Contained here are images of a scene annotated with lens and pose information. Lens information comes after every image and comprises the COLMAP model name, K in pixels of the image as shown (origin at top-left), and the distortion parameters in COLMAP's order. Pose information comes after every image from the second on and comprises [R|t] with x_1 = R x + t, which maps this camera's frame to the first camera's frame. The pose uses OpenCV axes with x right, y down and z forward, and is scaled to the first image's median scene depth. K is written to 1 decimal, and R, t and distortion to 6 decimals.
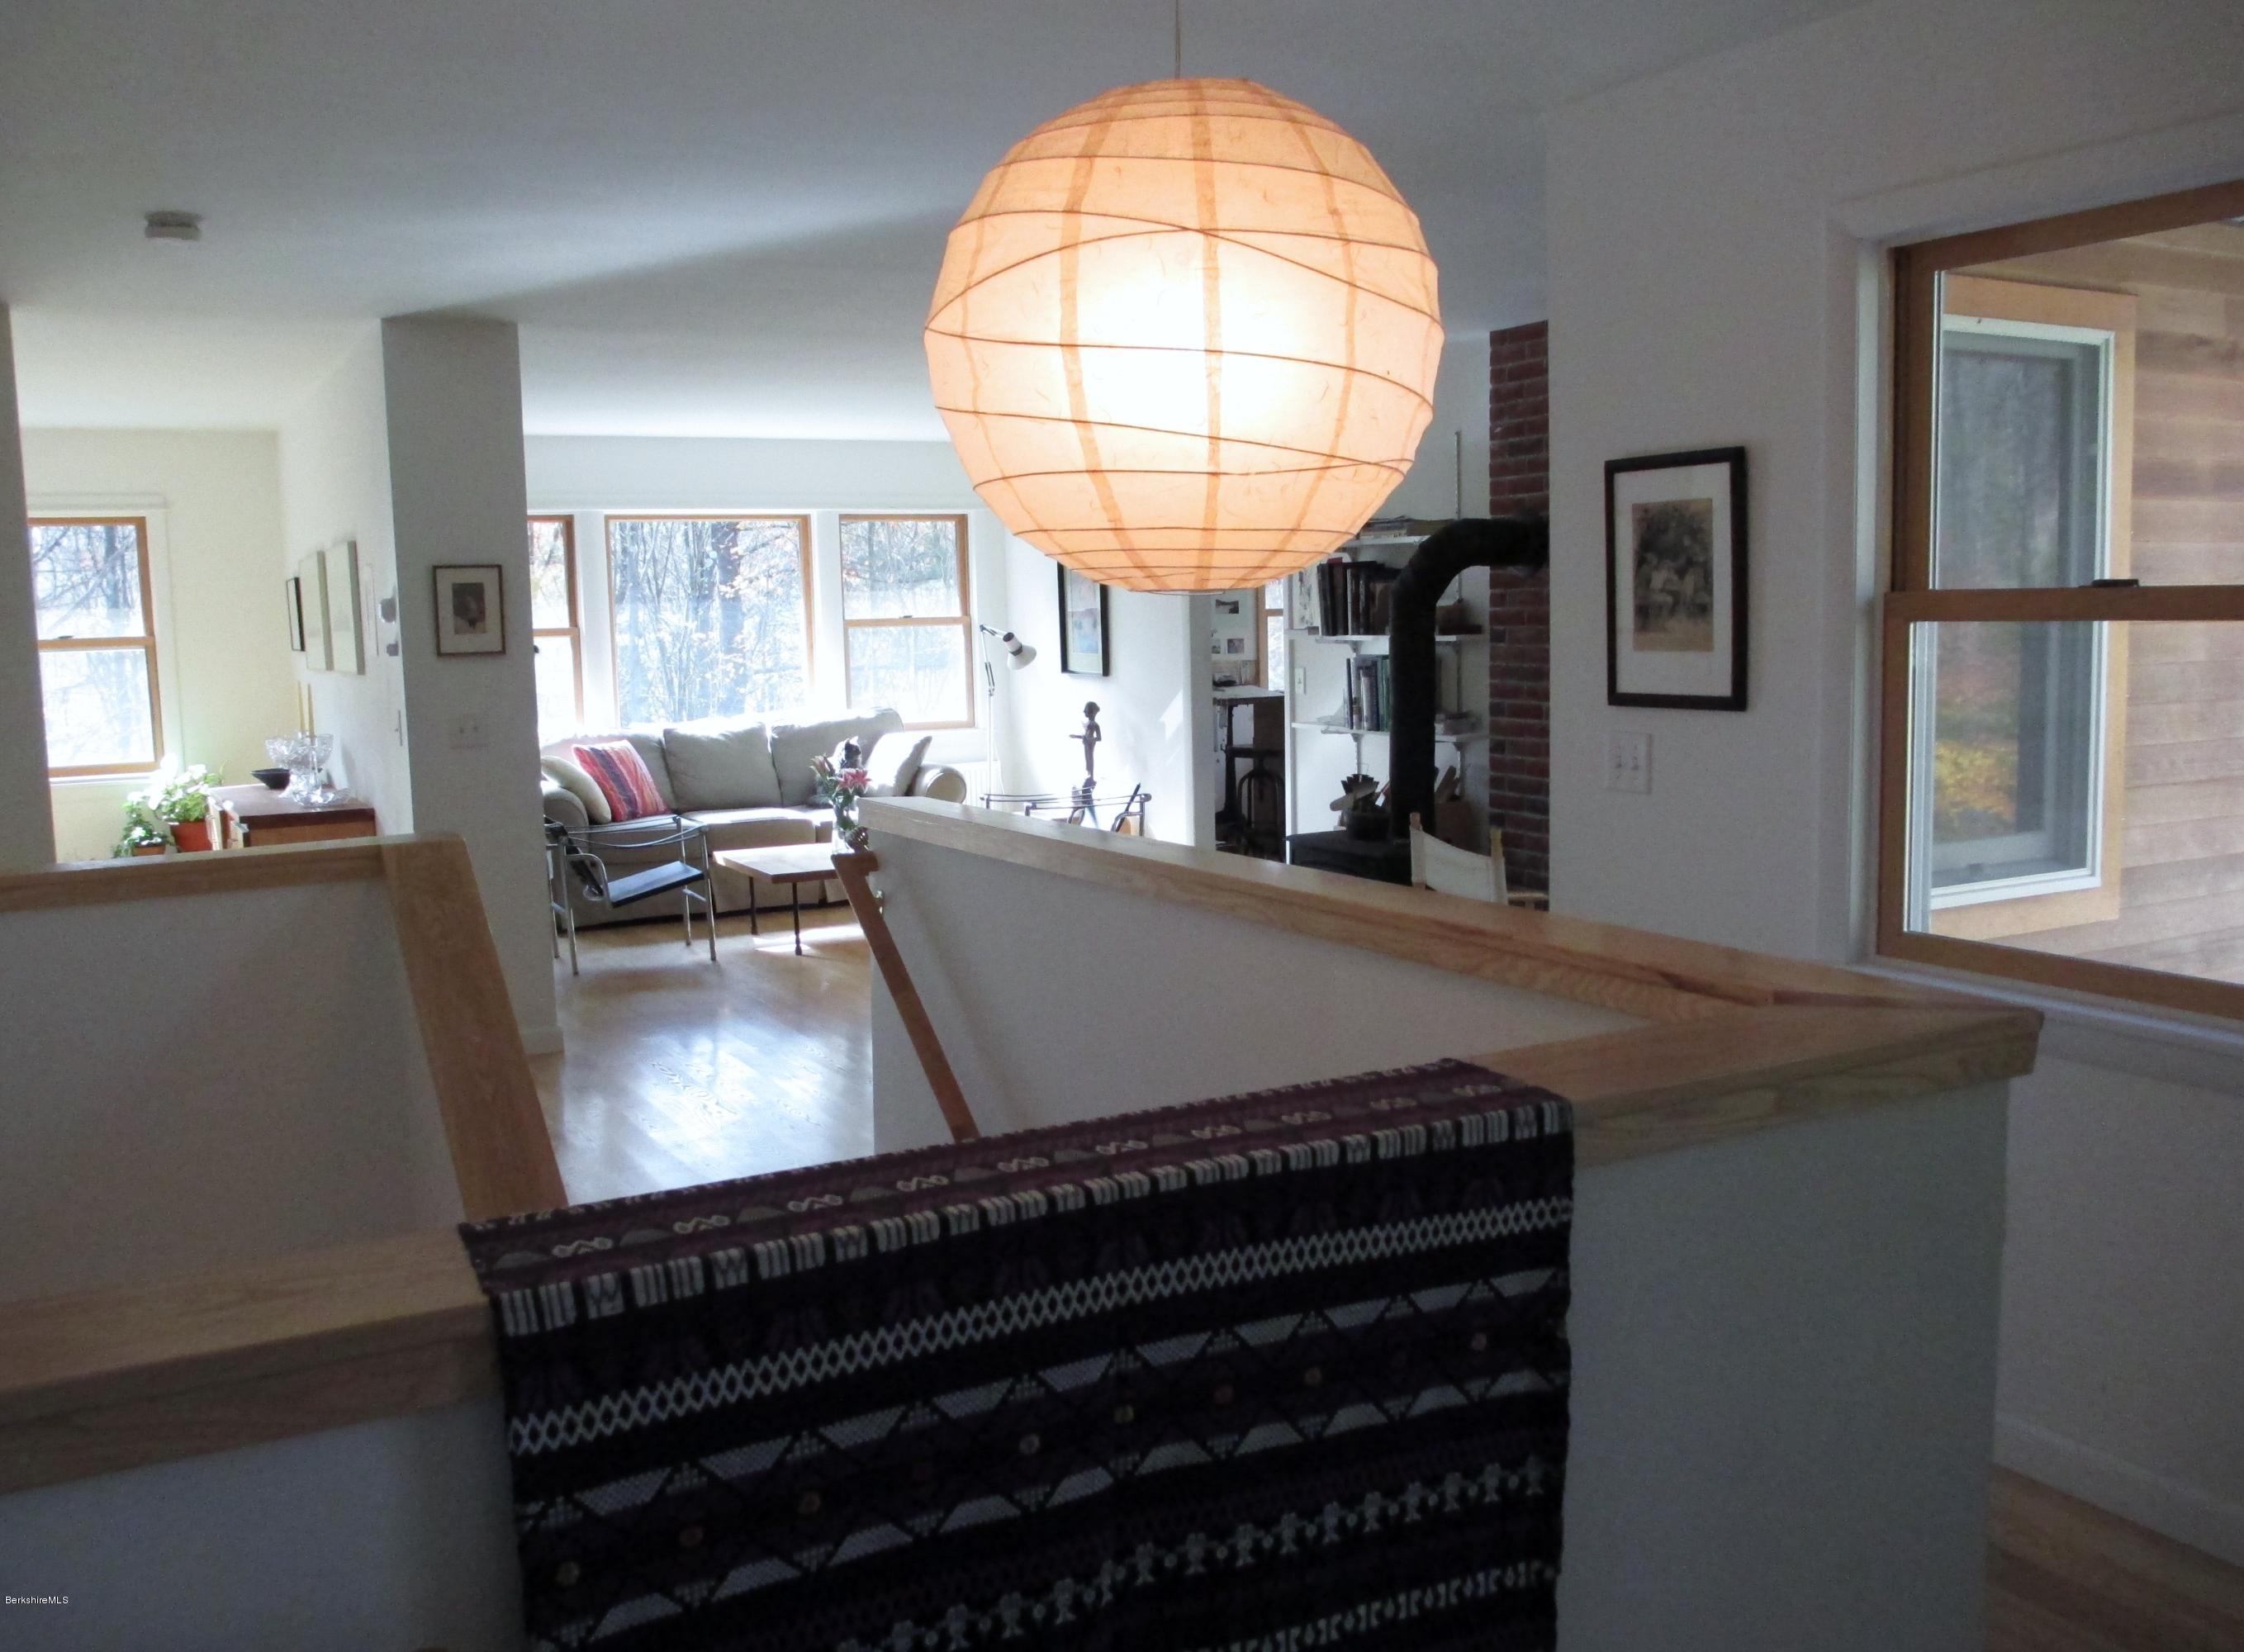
lens RADIAL K [[1936.2, 0, 1116.6], [0, 1936.2, 825.1], [0, 0, 1]] dist [-0.046798, 0.003818]
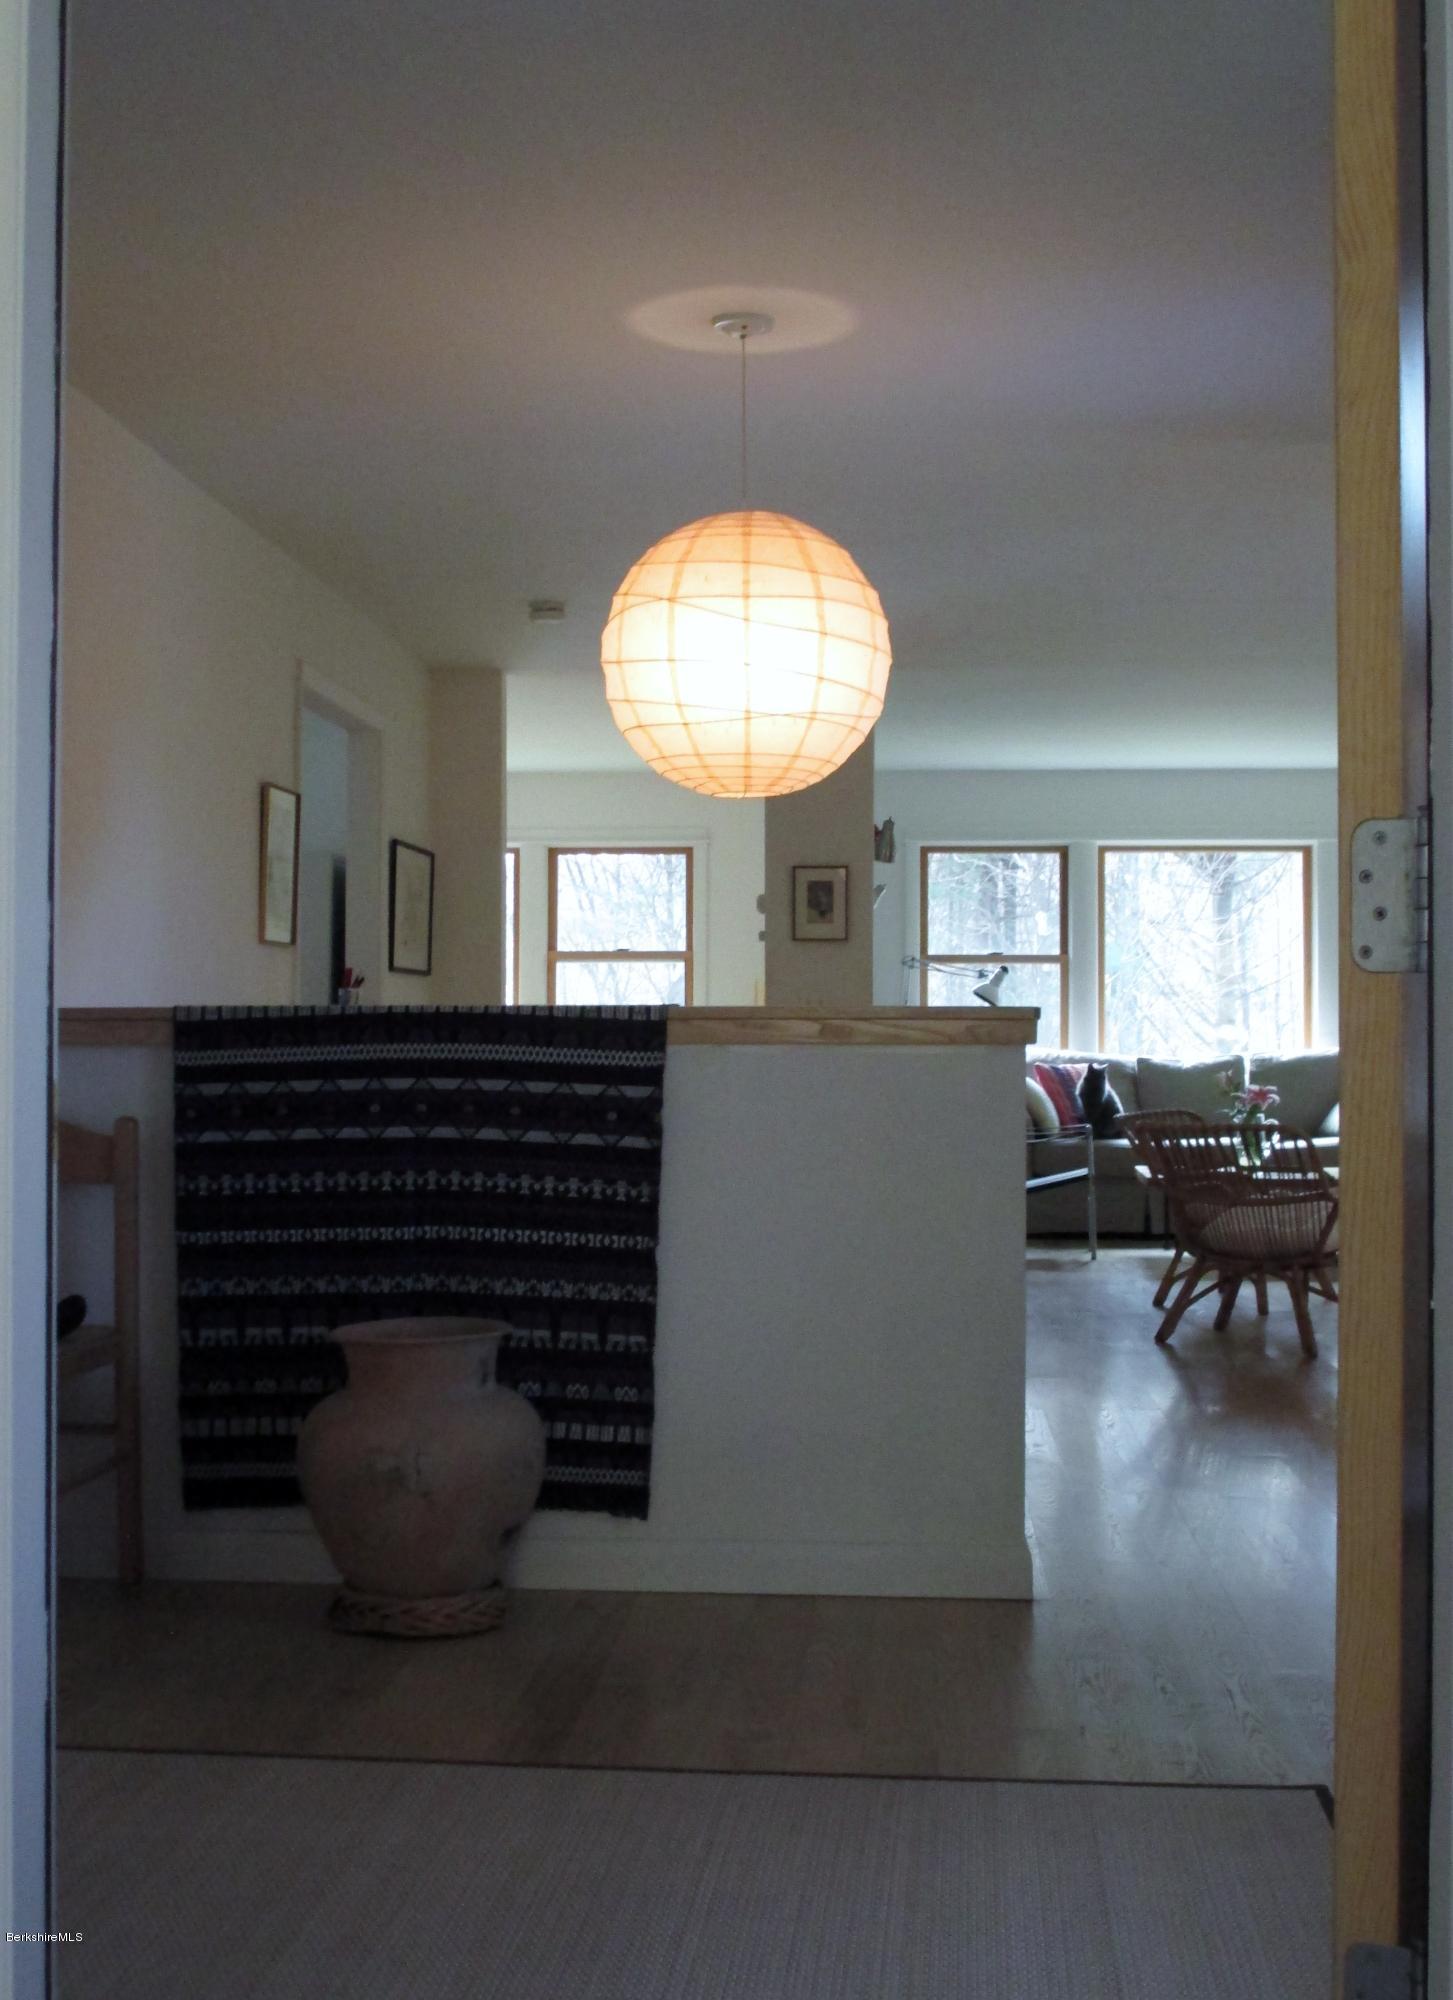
lens RADIAL K [[2425.8, 0, 726.5], [0, 2425.8, 1000.0], [0, 0, 1]] dist [-0.052487, 0.003517]
pose [[0.841831, 0.019660, -0.539383, 0.683458], [-0.083885, 0.991959, -0.094766, 0.152683], [0.533183, 0.125023, 0.836711, -0.460486]]
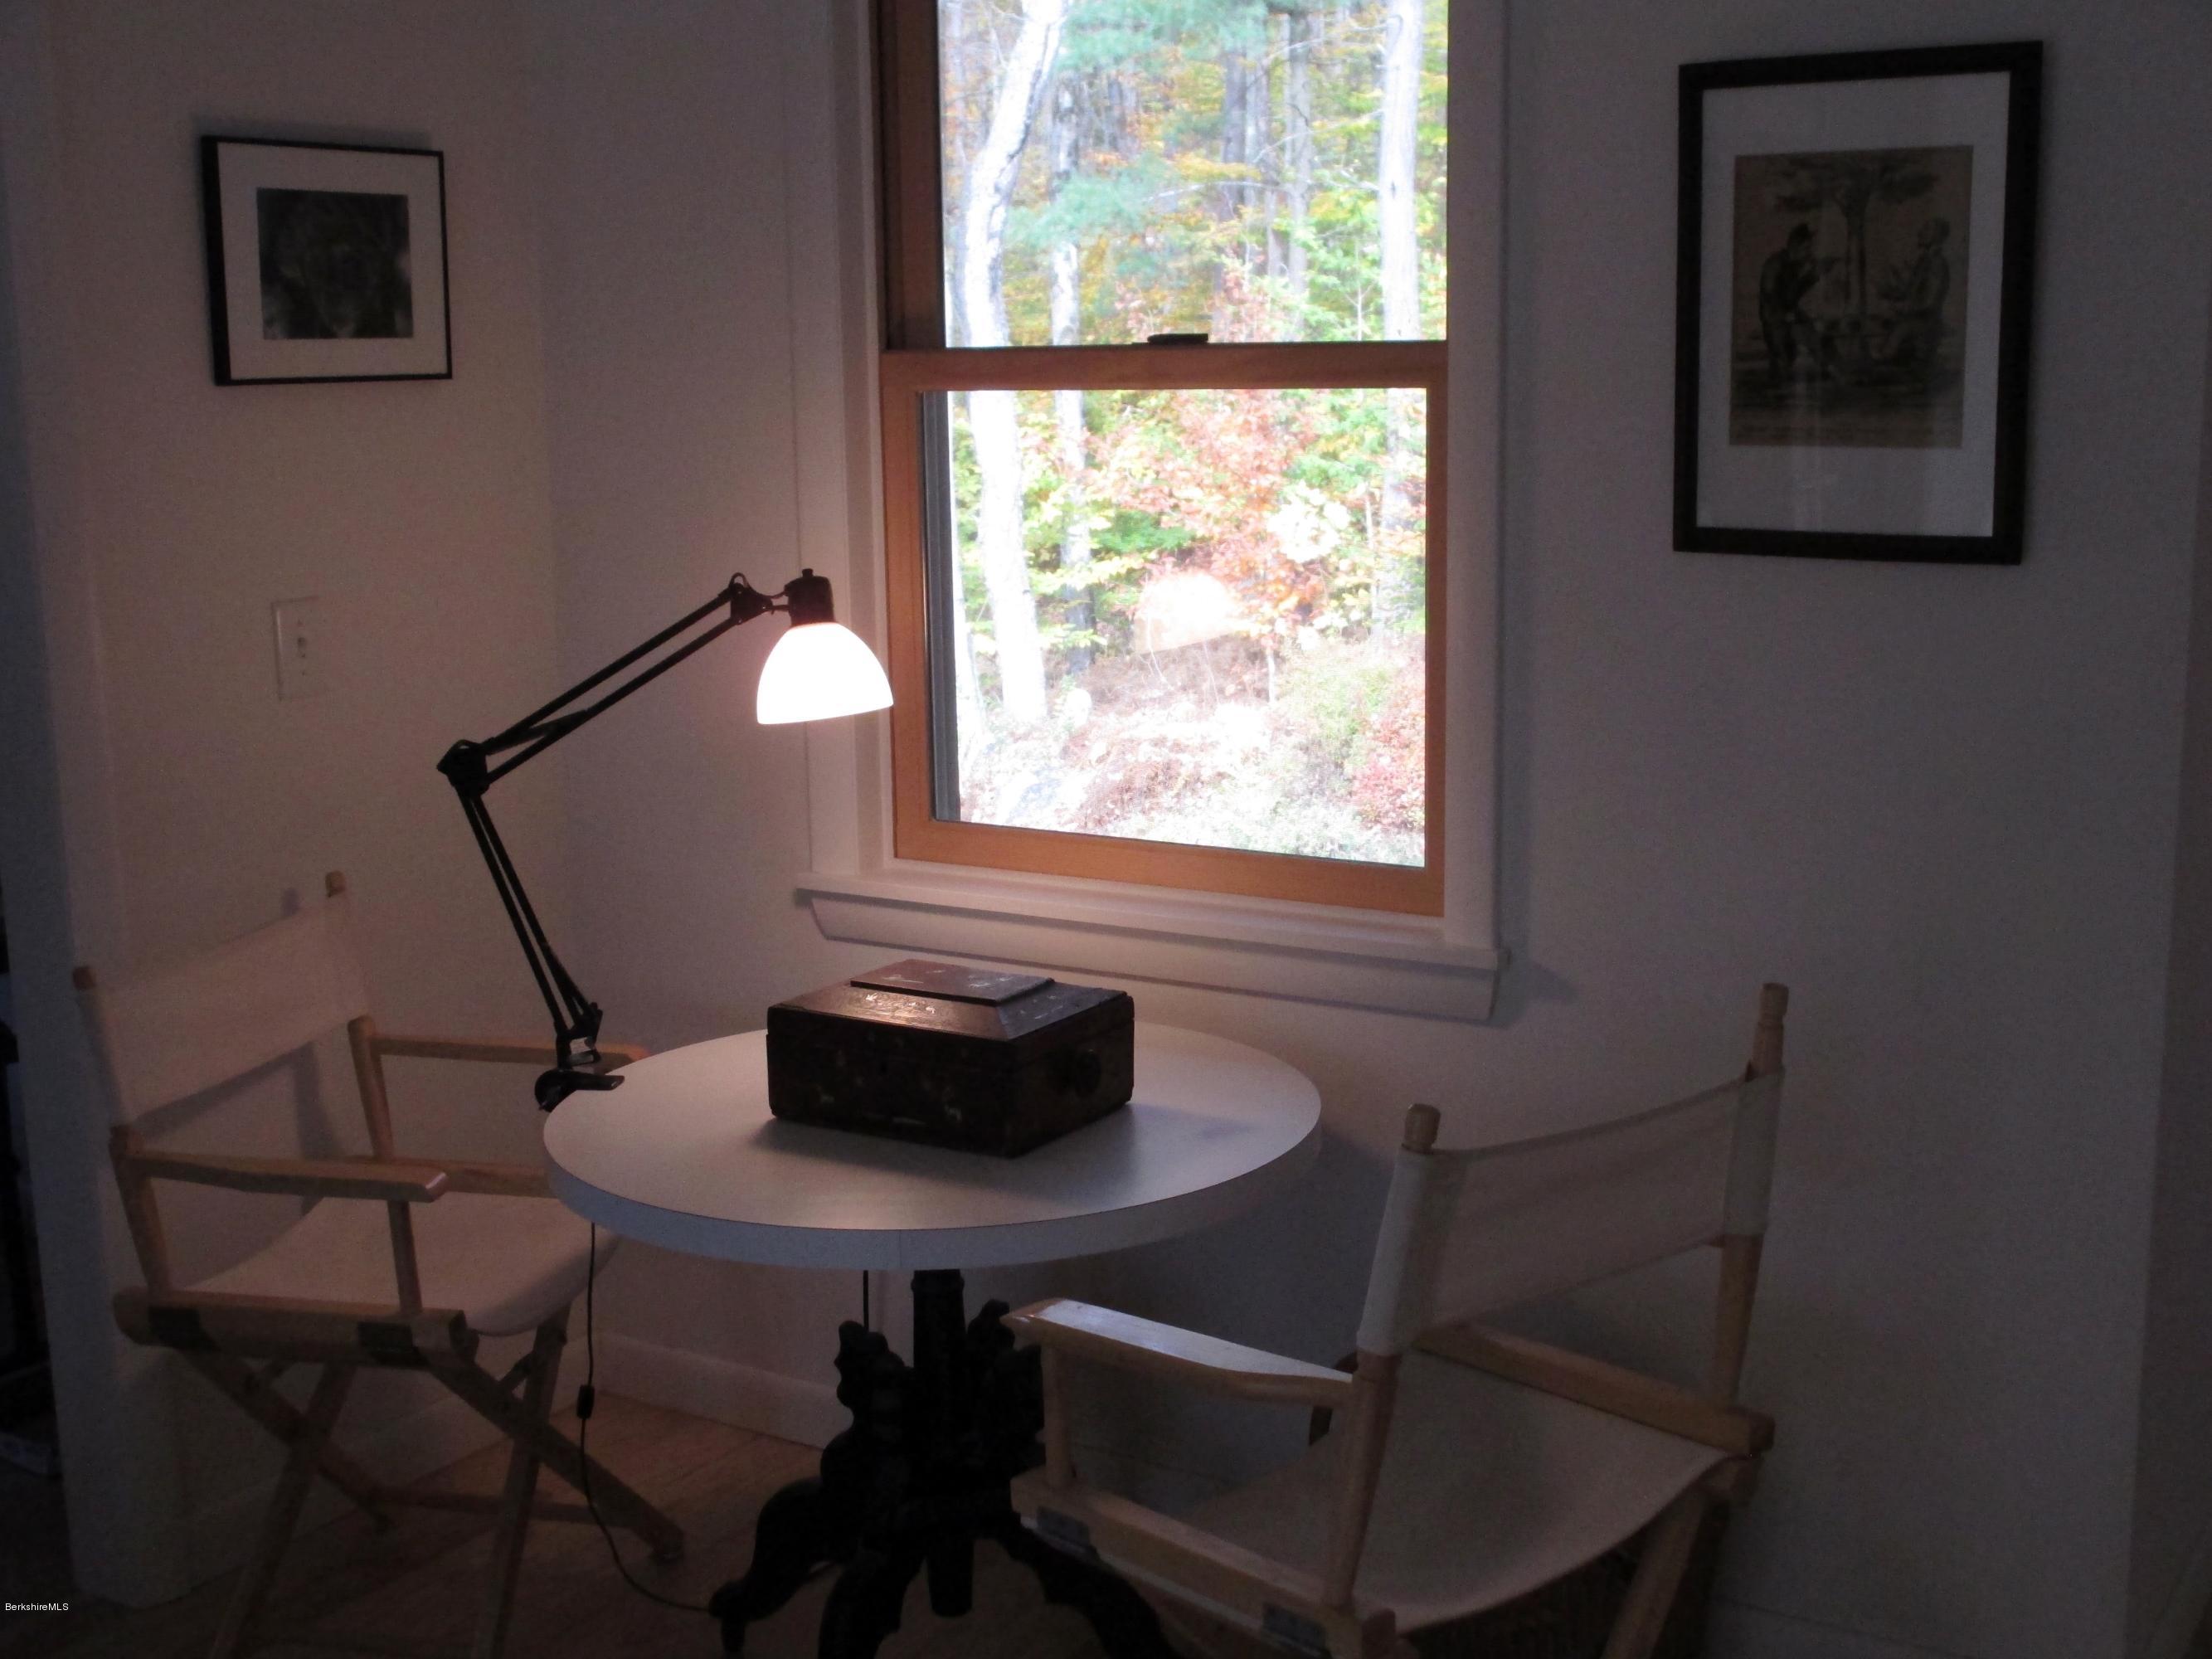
lens RADIAL K [[2640.9, 0, 1134.4], [0, 2640.9, 824.6], [0, 0, 1]] dist [-0.040501, 0.017546]
pose [[-0.493935, -0.133147, 0.859244, -0.201214], [0.122498, 0.967694, 0.220370, -0.174890], [-0.860826, 0.214104, -0.461668, 1.549183]]
